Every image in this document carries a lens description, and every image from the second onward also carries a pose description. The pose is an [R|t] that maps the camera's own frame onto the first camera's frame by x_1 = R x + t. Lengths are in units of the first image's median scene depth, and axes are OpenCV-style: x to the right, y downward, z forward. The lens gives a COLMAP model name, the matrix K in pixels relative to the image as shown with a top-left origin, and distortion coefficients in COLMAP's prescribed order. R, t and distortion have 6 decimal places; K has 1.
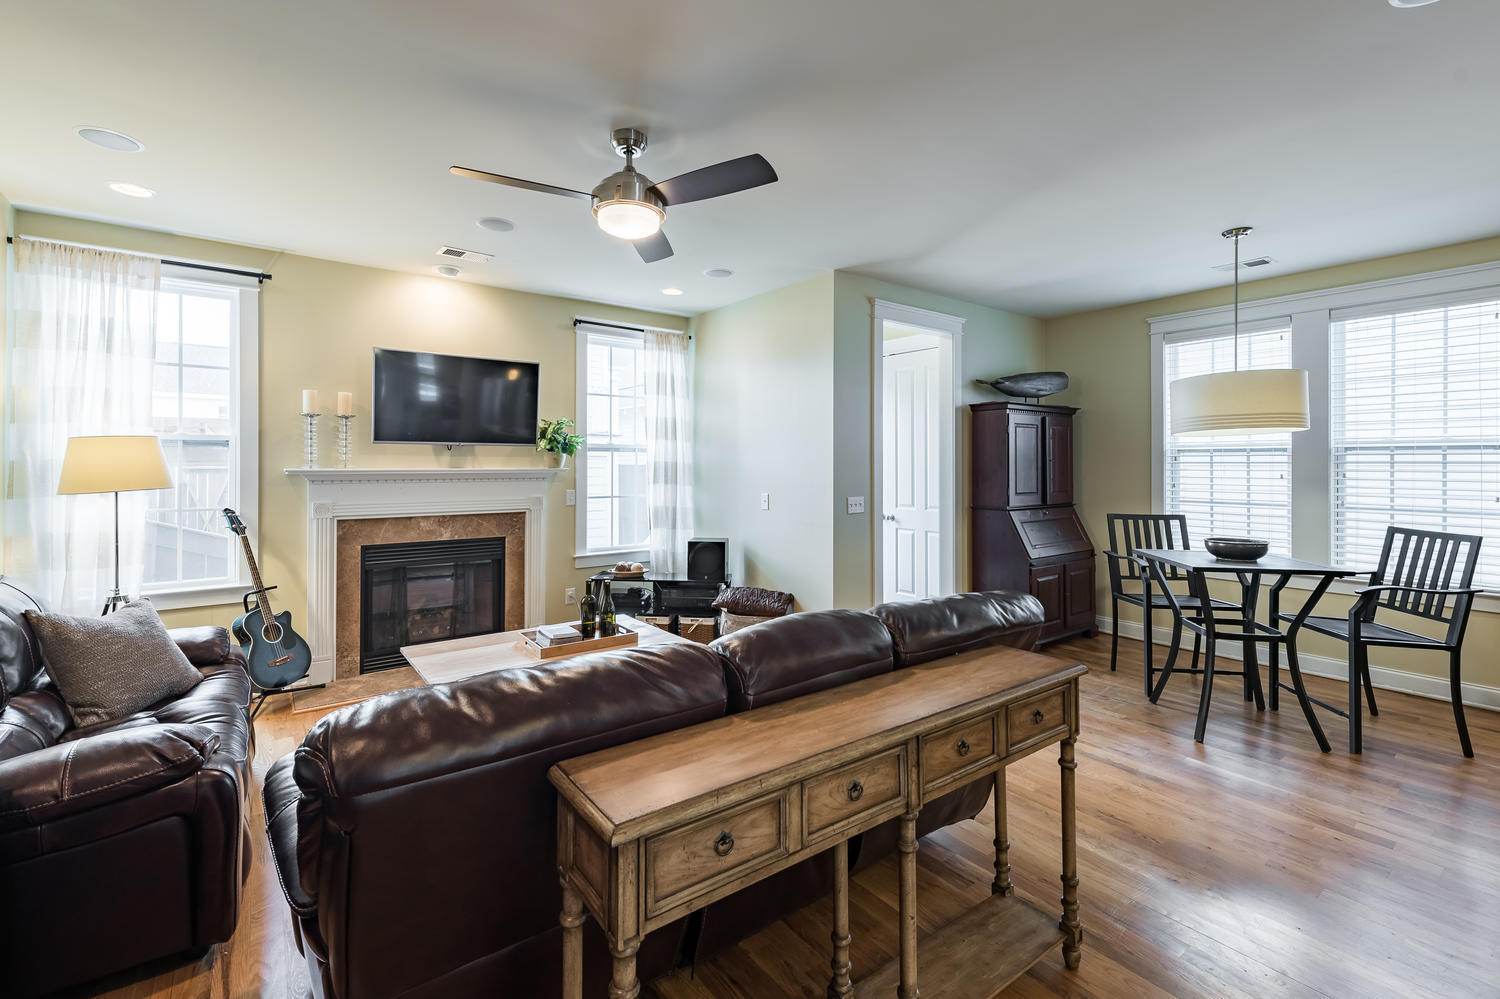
lens RADIAL K [[642.3, 0, 750.0], [0, 642.3, 463.1], [0, 0, 1]] dist [-0.002402, -0.001108]
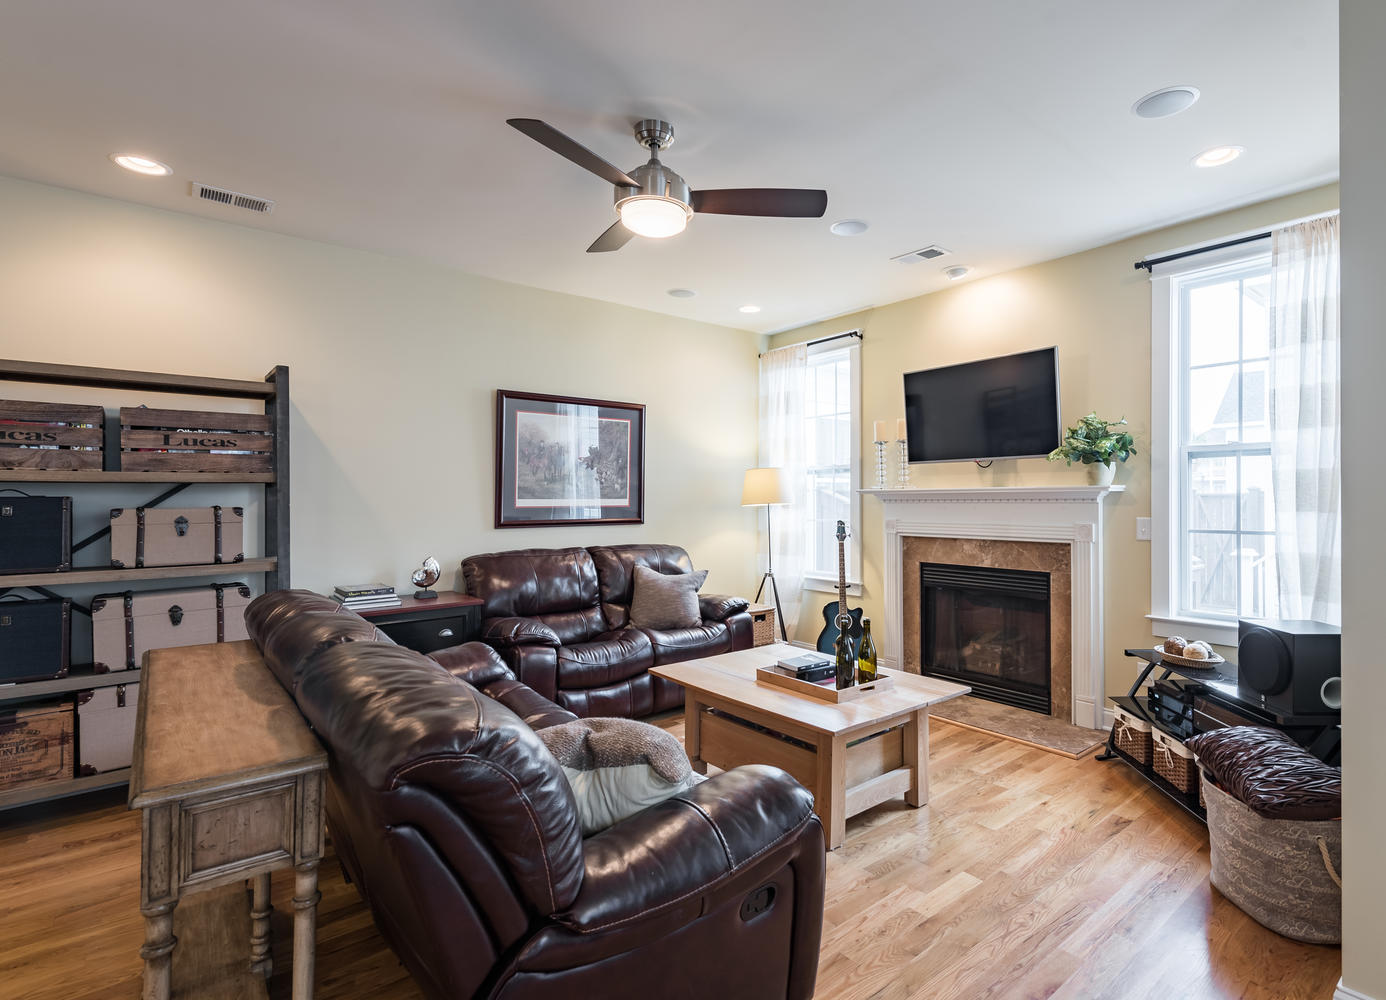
lens RADIAL K [[687.6, 0, 745.5], [0, 687.6, 501.3], [0, 0, 1]] dist [0.005976, -0.000509]
pose [[0.072809, 0.001340, -0.997345, 0.483293], [0.006534, 0.999977, 0.001820, 0.024138], [0.997325, -0.006649, 0.072798, 0.610063]]
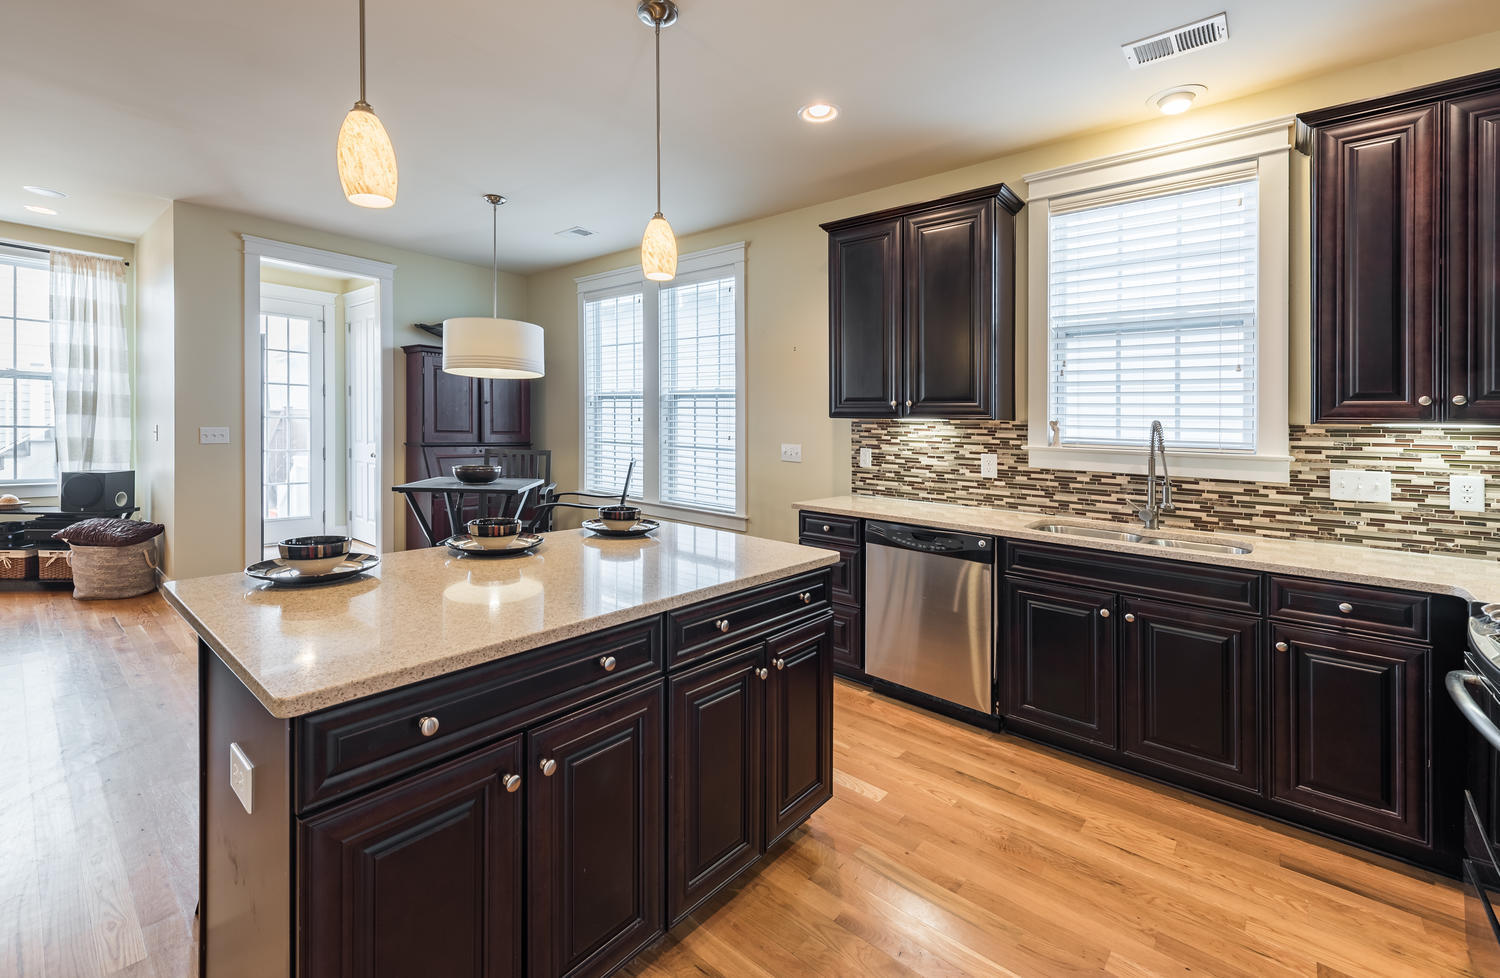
lens RADIAL K [[604.9, 0, 717.0], [0, 604.9, 440.5], [0, 0, 1]] dist [-0.003594, -0.000078]
pose [[0.974028, 0.018287, 0.225687, 0.728290], [-0.026326, 0.999120, 0.032663, 0.020454], [-0.224891, -0.037756, 0.973652, -0.117365]]
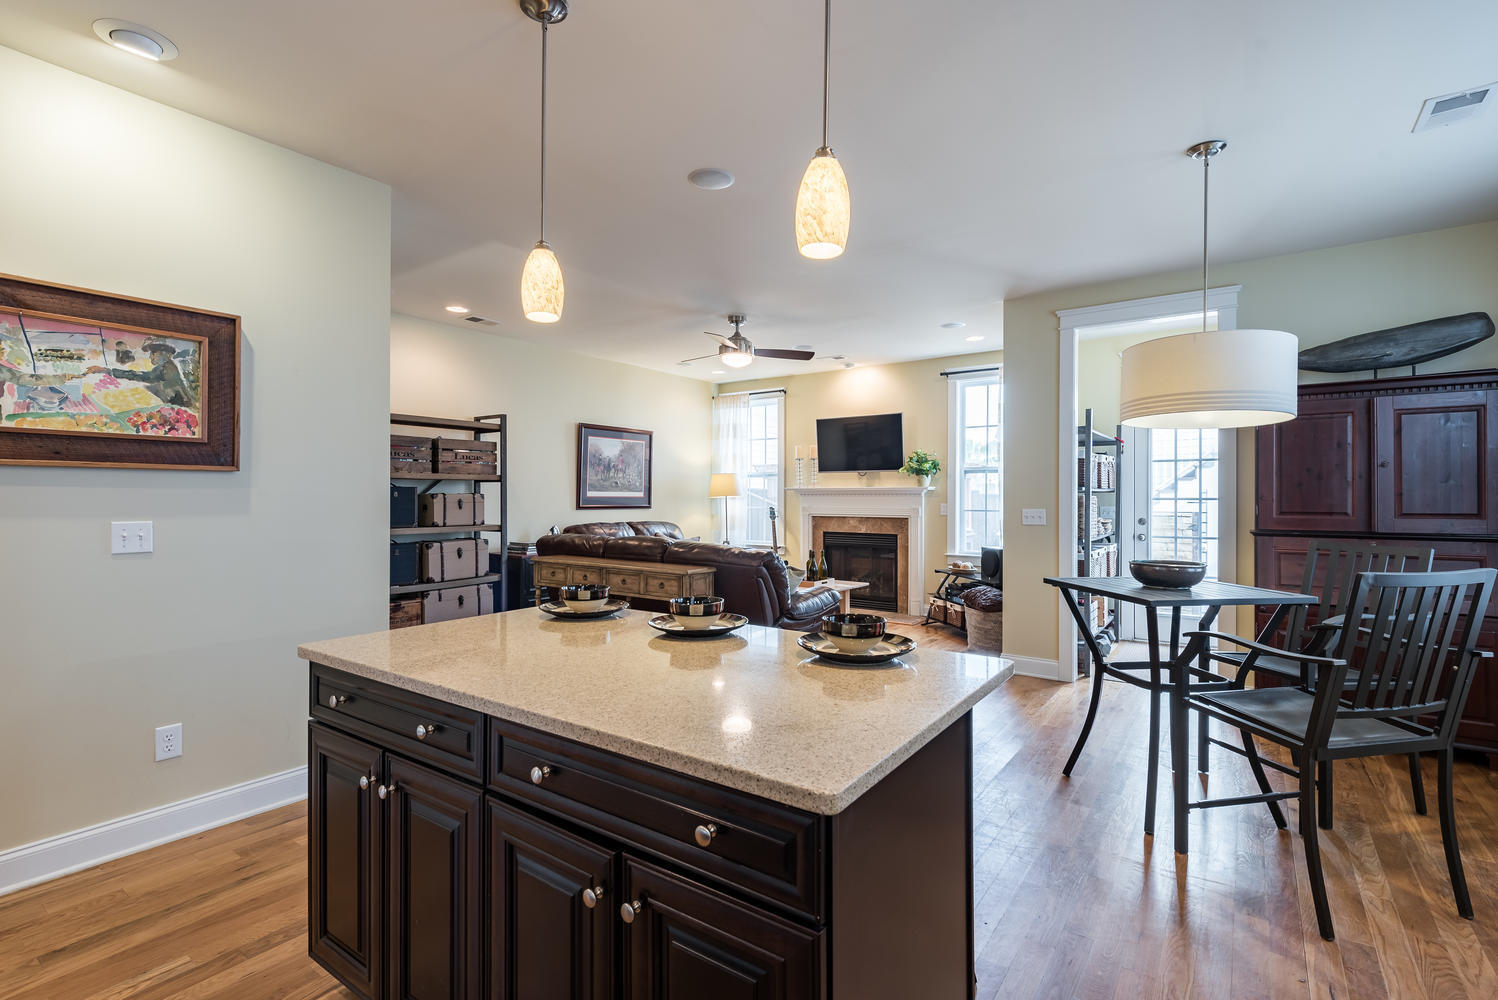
lens RADIAL K [[681.9, 0, 740.9], [0, 681.9, 491.8], [0, 0, 1]] dist [-0.004666, -0.000561]
pose [[0.301992, -0.007840, -0.953278, 1.071693], [-0.000627, 0.999964, -0.008423, 0.034588], [0.953310, 0.003141, 0.301976, 0.211598]]
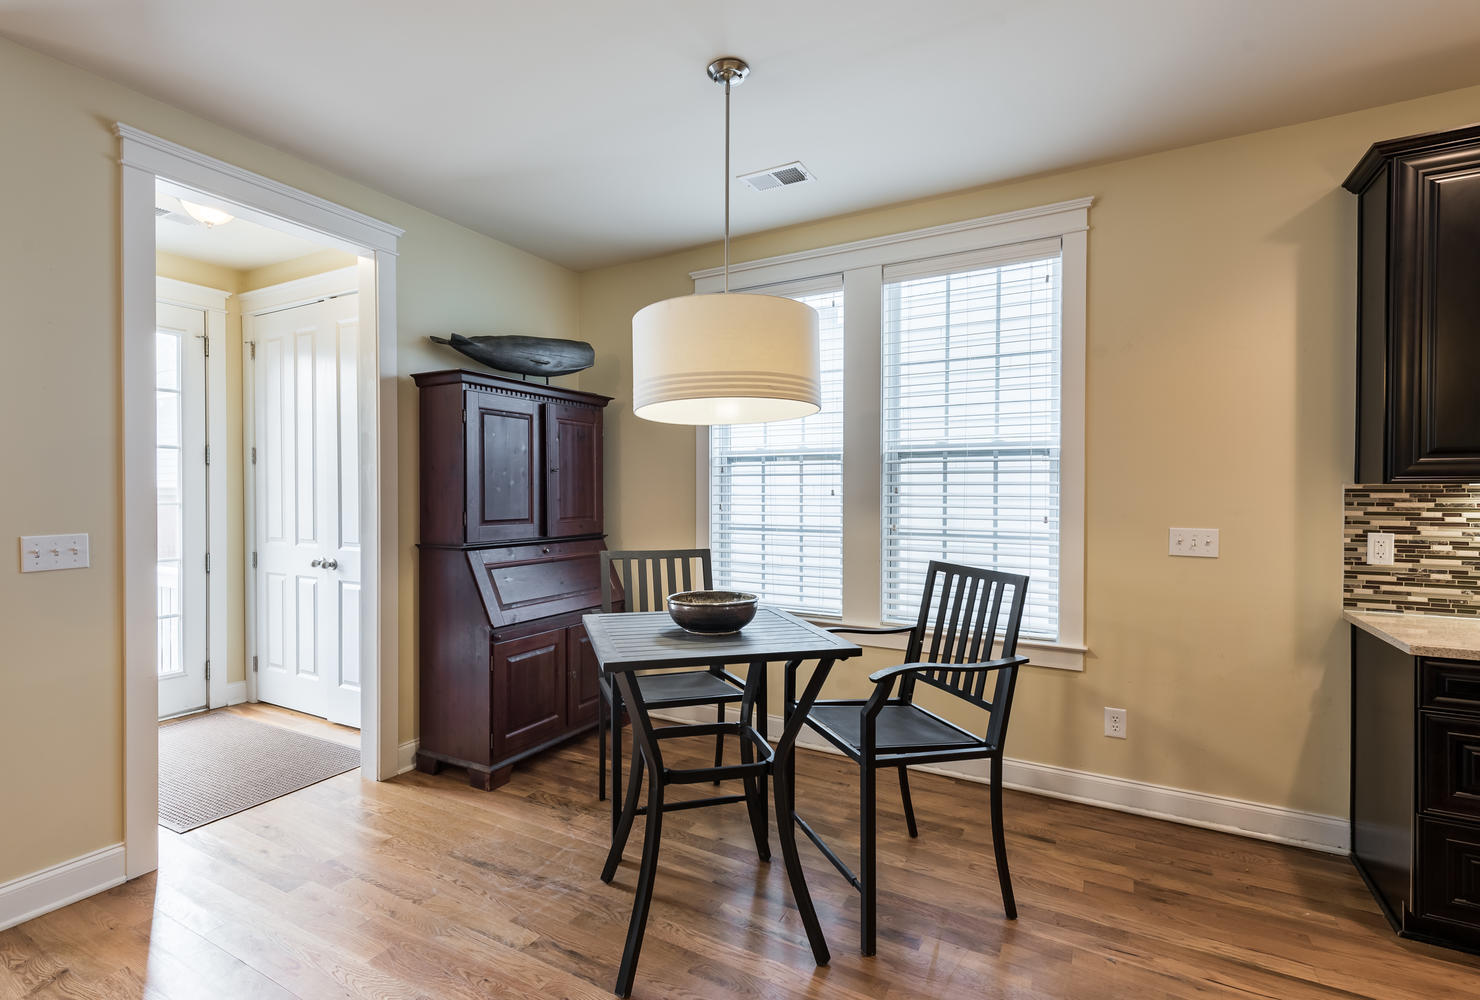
lens RADIAL K [[671.9, 0, 731.2], [0, 671.9, 502.4], [0, 0, 1]] dist [0.002079, -0.000492]
pose [[0.909500, -0.005473, 0.415668, 0.406350], [-0.002114, 0.999839, 0.017791, 0.018878], [-0.415699, -0.017059, 0.909342, 0.349710]]
